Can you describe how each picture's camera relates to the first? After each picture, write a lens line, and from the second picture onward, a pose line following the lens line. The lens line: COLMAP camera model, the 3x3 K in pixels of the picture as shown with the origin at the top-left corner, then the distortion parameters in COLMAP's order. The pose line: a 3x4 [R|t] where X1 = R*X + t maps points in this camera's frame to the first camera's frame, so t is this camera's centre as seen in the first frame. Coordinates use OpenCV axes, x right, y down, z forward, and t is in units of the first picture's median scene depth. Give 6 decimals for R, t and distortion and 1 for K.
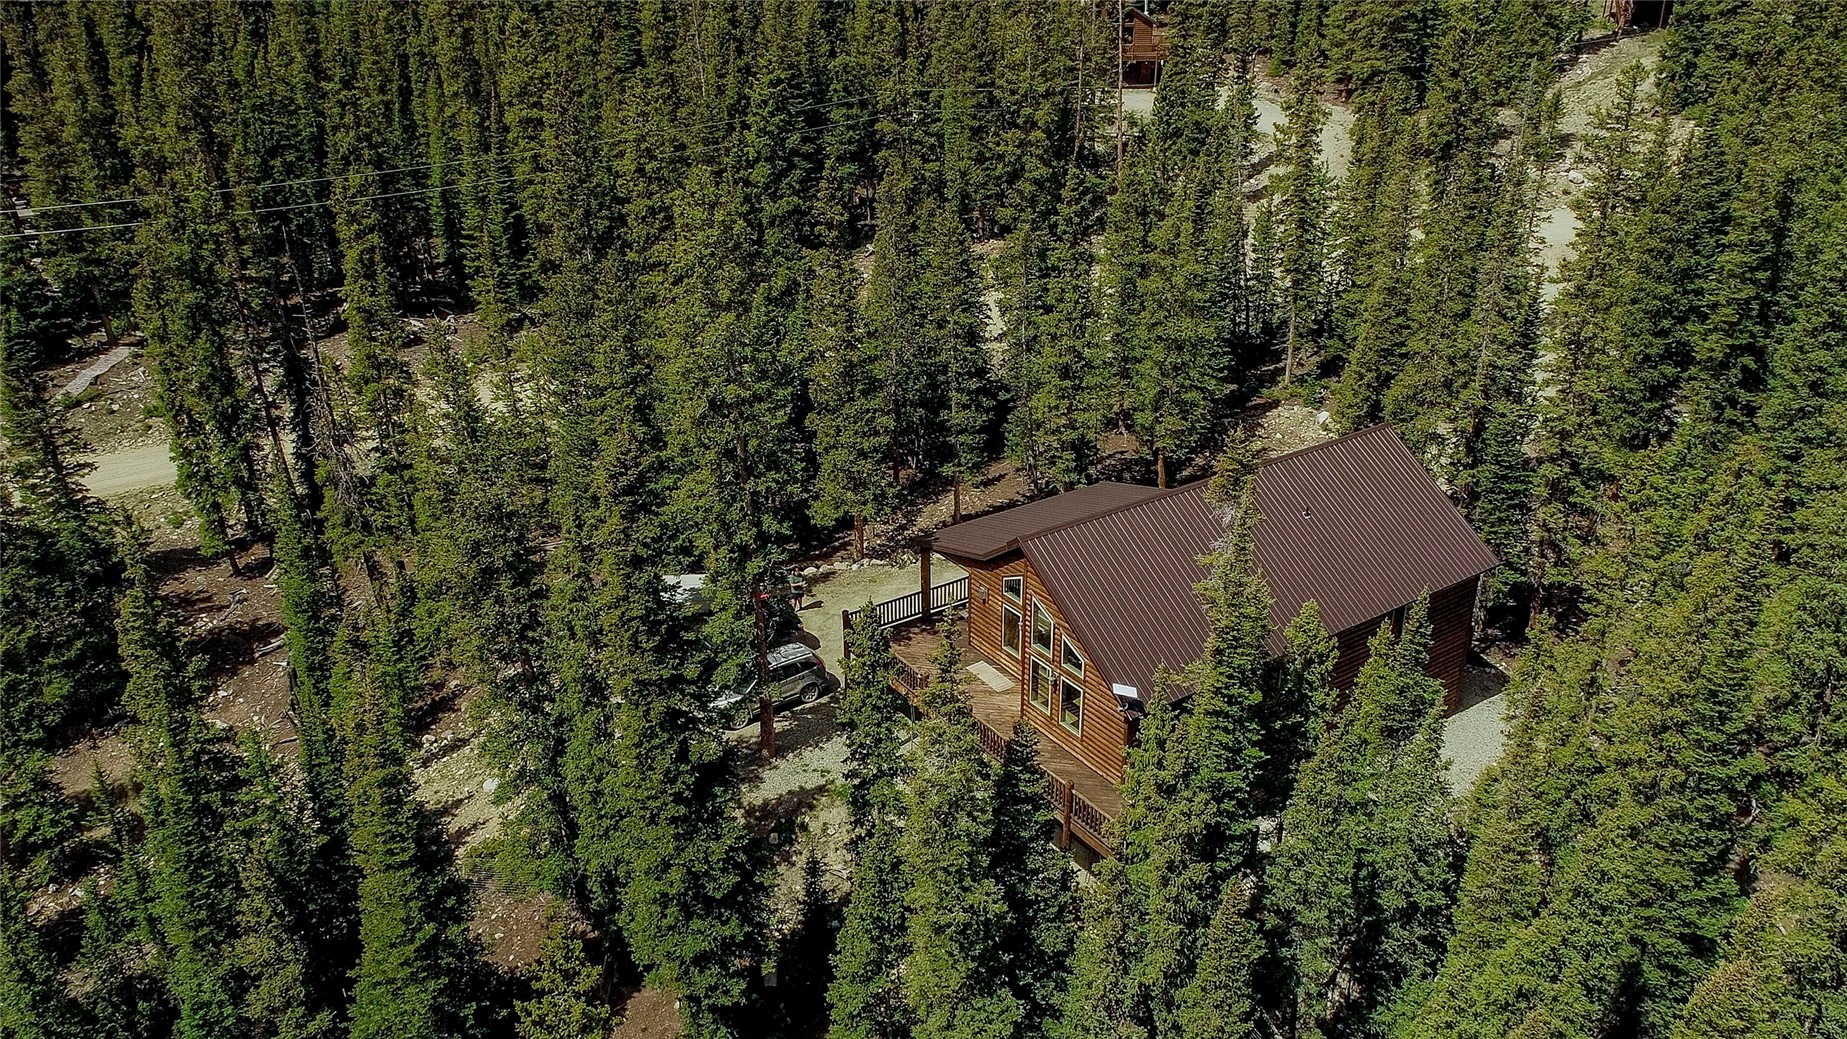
lens RADIAL K [[1330.1, 0, 922.6], [0, 1330.1, 522.7], [0, 0, 1]] dist [-0.009579, -0.000639]
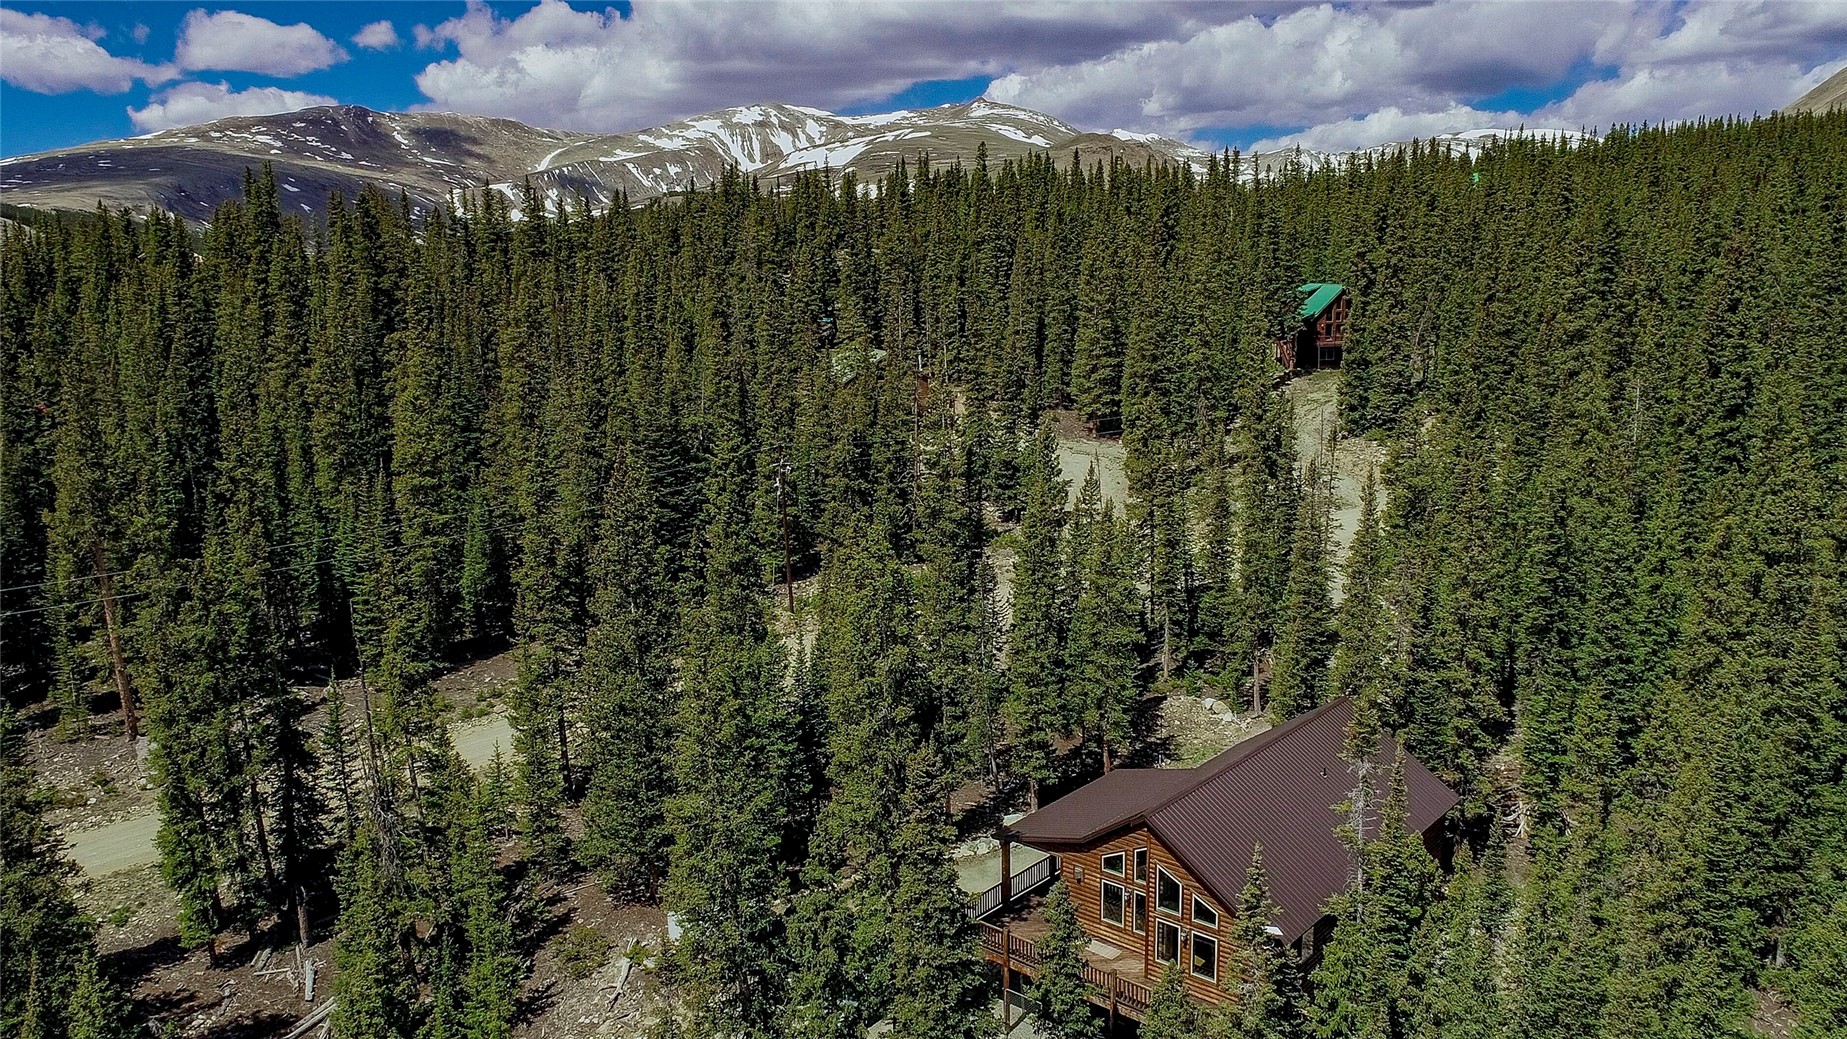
lens RADIAL K [[1330.1, 0, 922.6], [0, 1330.1, 522.7], [0, 0, 1]] dist [-0.009579, -0.000639]
pose [[0.966622, -0.053552, 0.250548, -0.253279], [0.112245, 0.967585, -0.226232, 0.003322], [-0.230311, 0.246804, 0.941299, -0.086683]]
